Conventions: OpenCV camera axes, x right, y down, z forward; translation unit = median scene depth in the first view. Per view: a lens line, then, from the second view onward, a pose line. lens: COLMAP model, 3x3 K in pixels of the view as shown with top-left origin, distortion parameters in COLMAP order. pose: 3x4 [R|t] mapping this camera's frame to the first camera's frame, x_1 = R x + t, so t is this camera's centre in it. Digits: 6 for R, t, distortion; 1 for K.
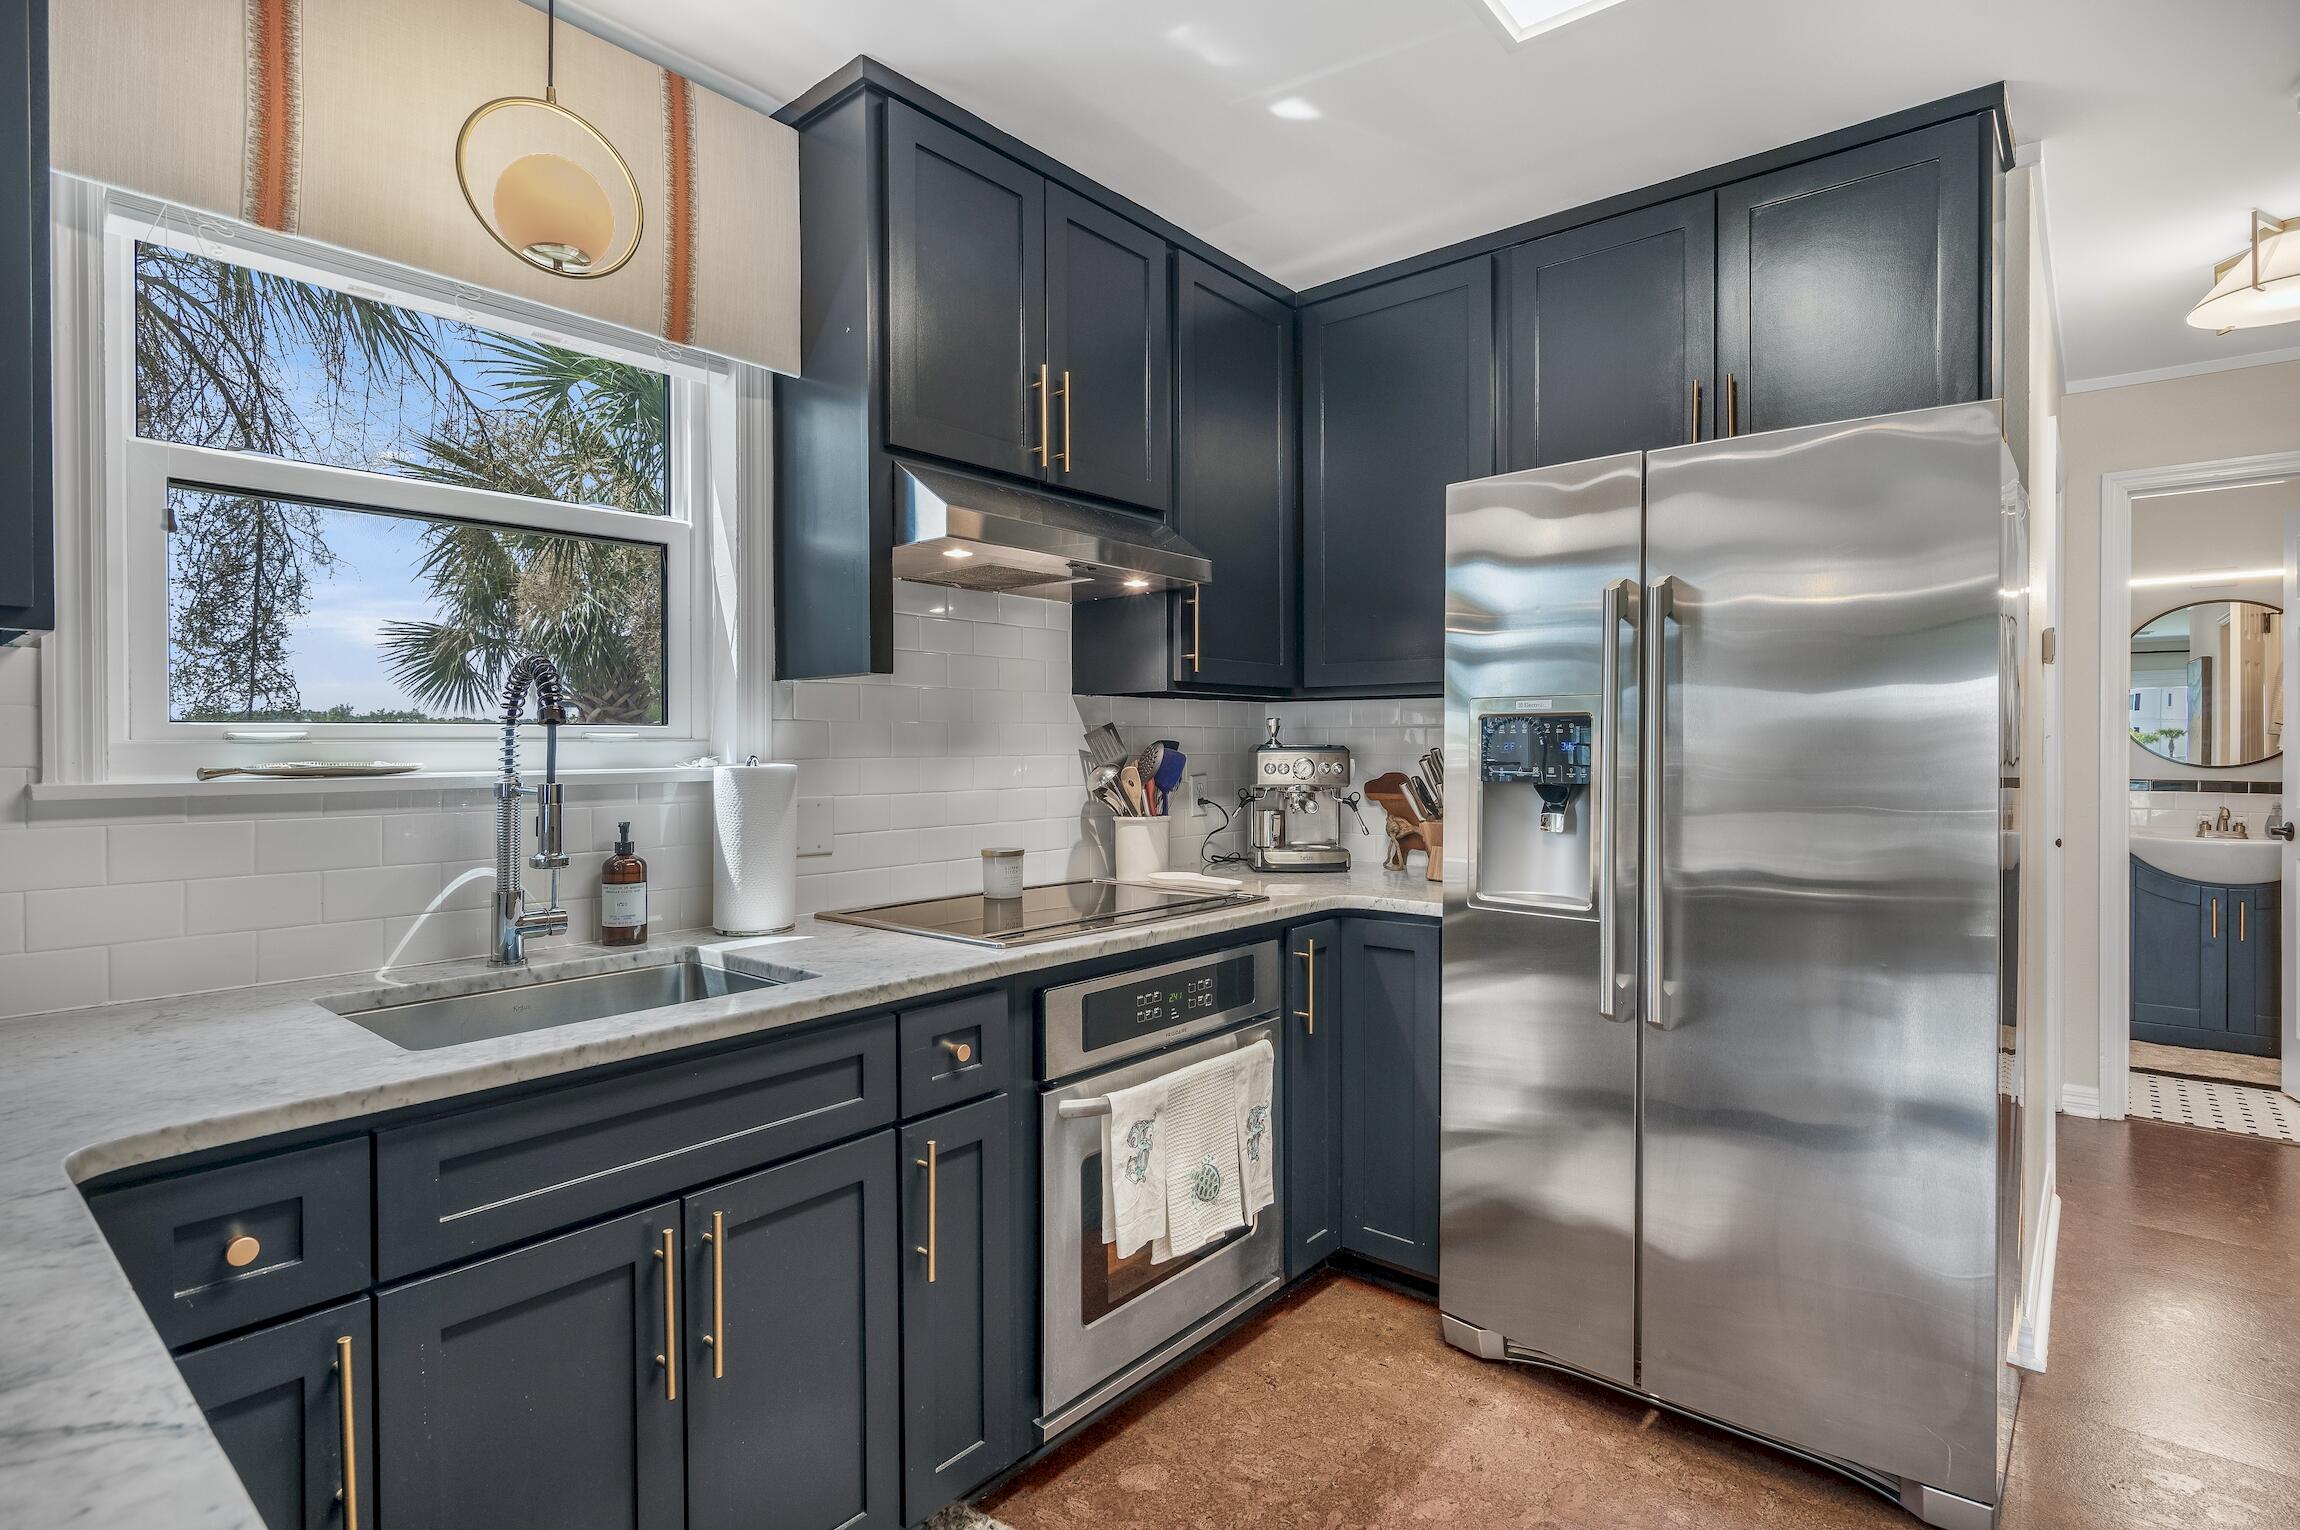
lens RADIAL K [[1132.2, 0, 1138.5], [0, 1132.2, 757.5], [0, 0, 1]] dist [-0.013871, -0.002568]
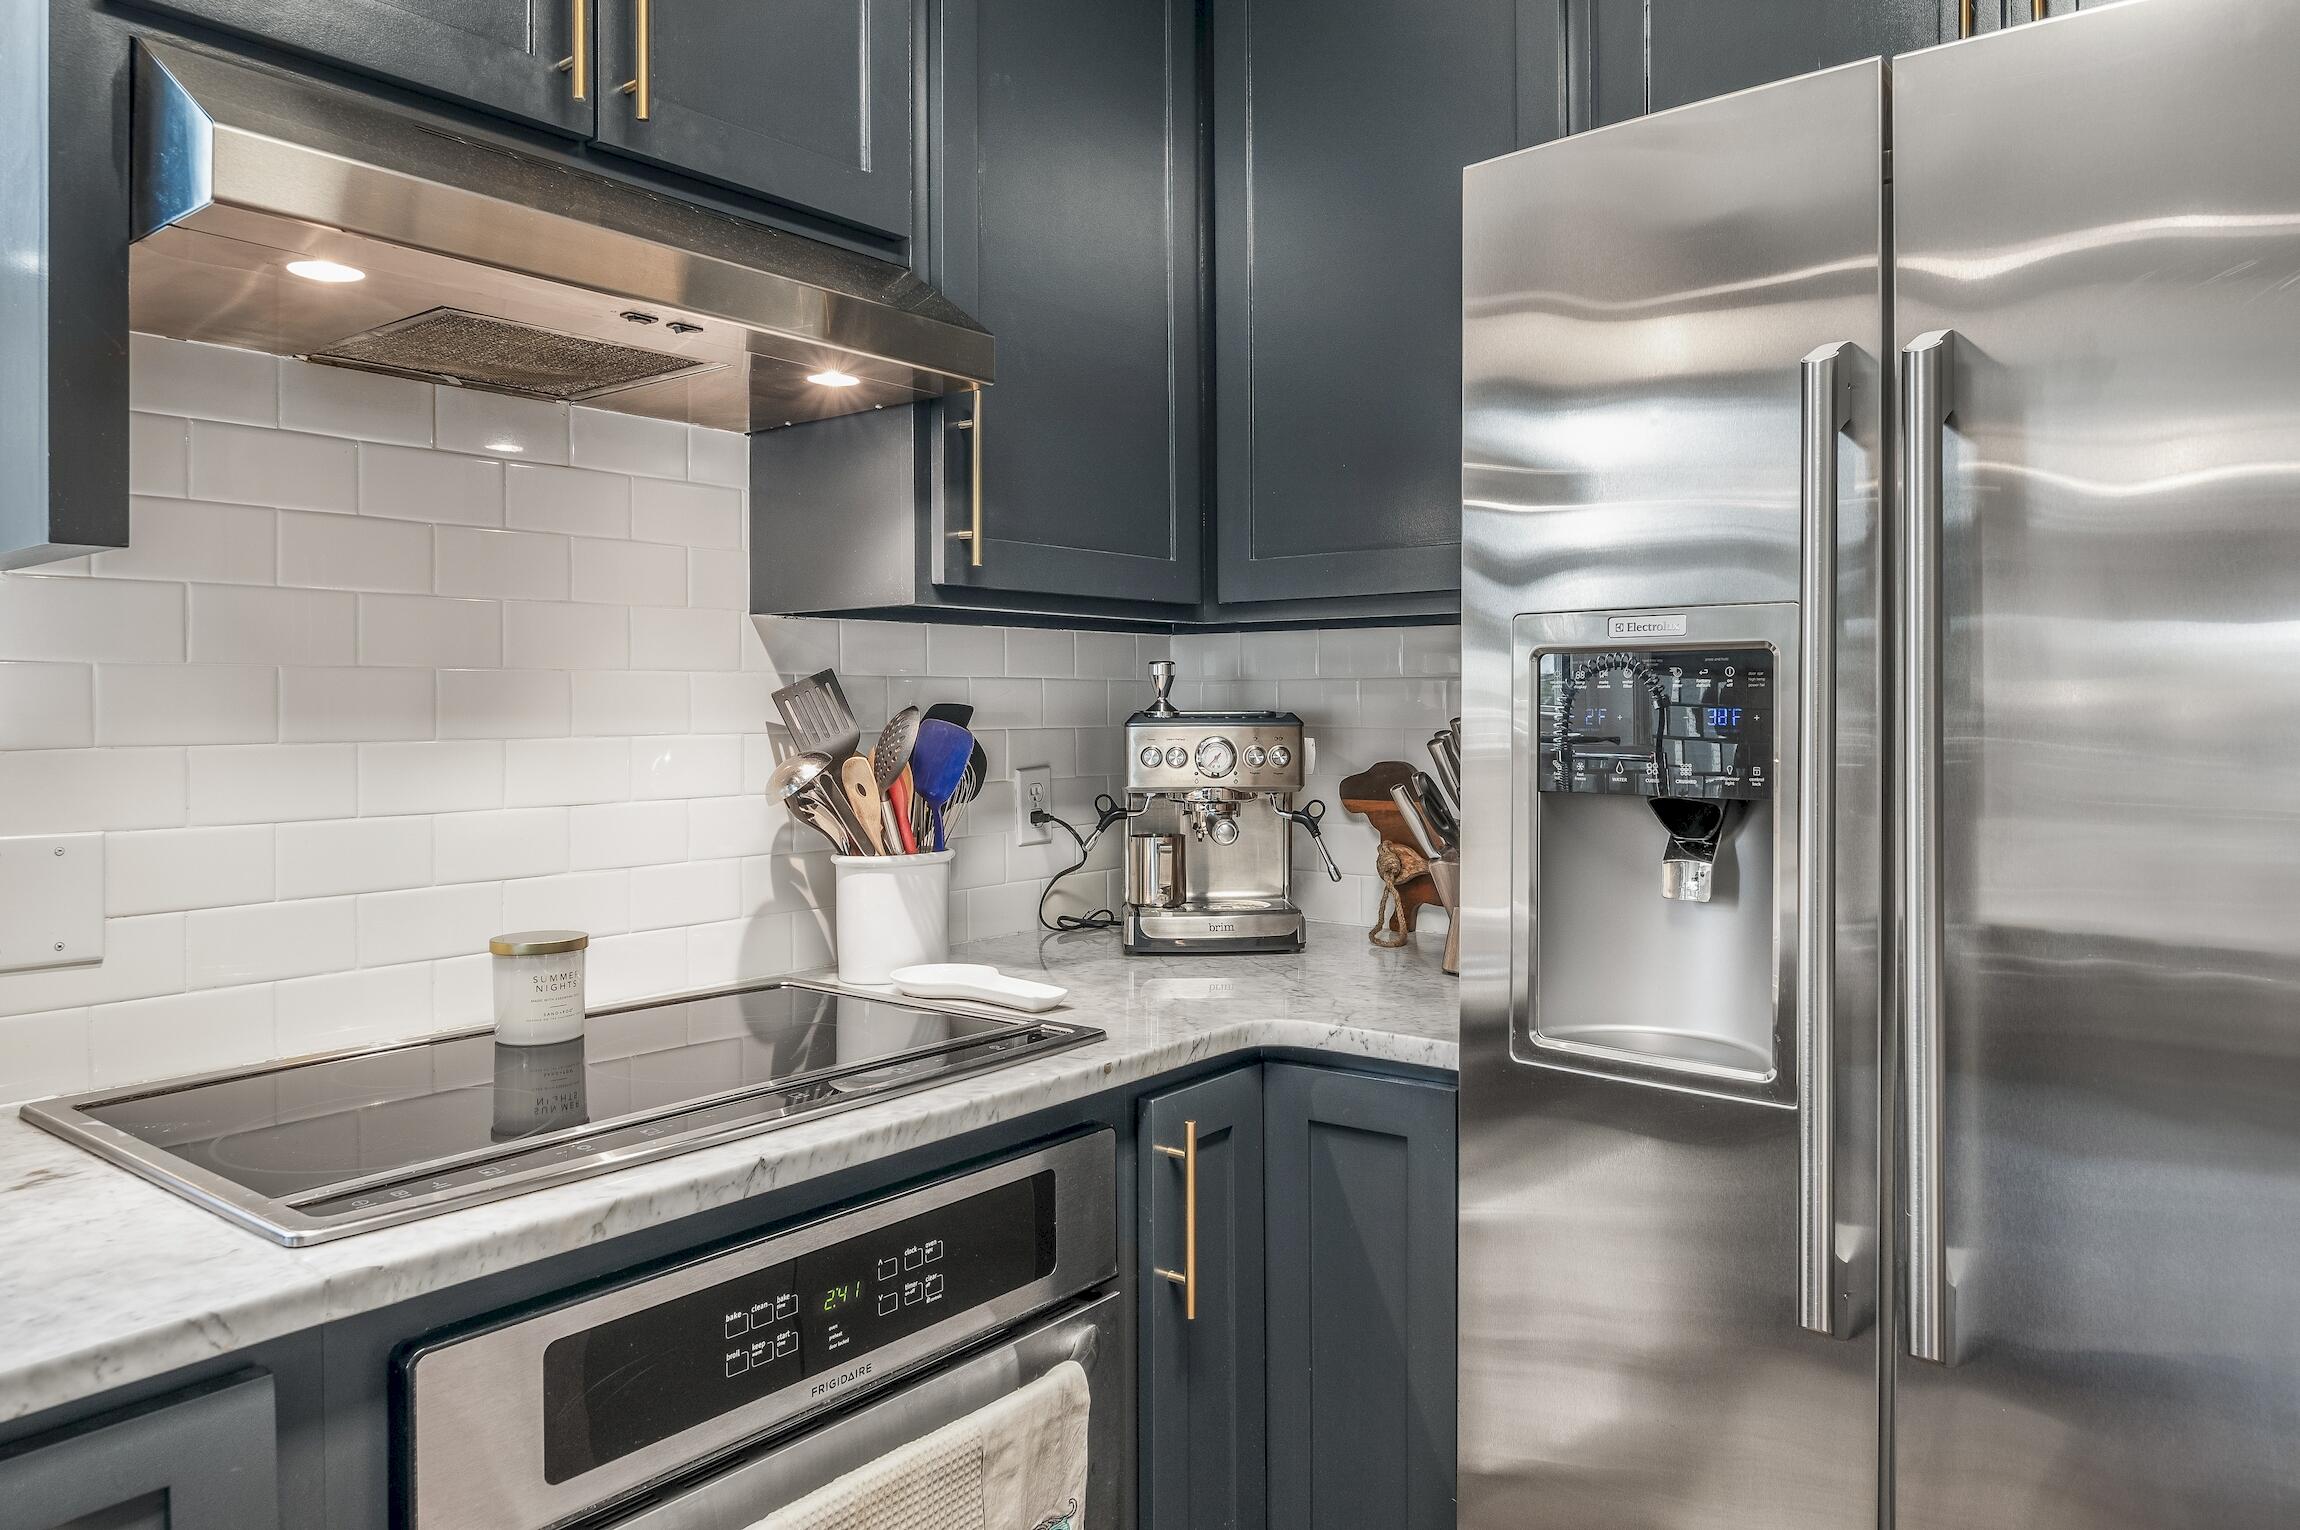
lens RADIAL K [[1521.1, 0, 1206.4], [0, 1521.1, 713.0], [0, 0, 1]] dist [-0.033625, 0.000008]
pose [[0.997858, -0.001938, 0.065382, 0.110908], [0.002525, 0.999957, -0.008901, -0.005497], [-0.065362, 0.009047, 0.997821, 0.338053]]
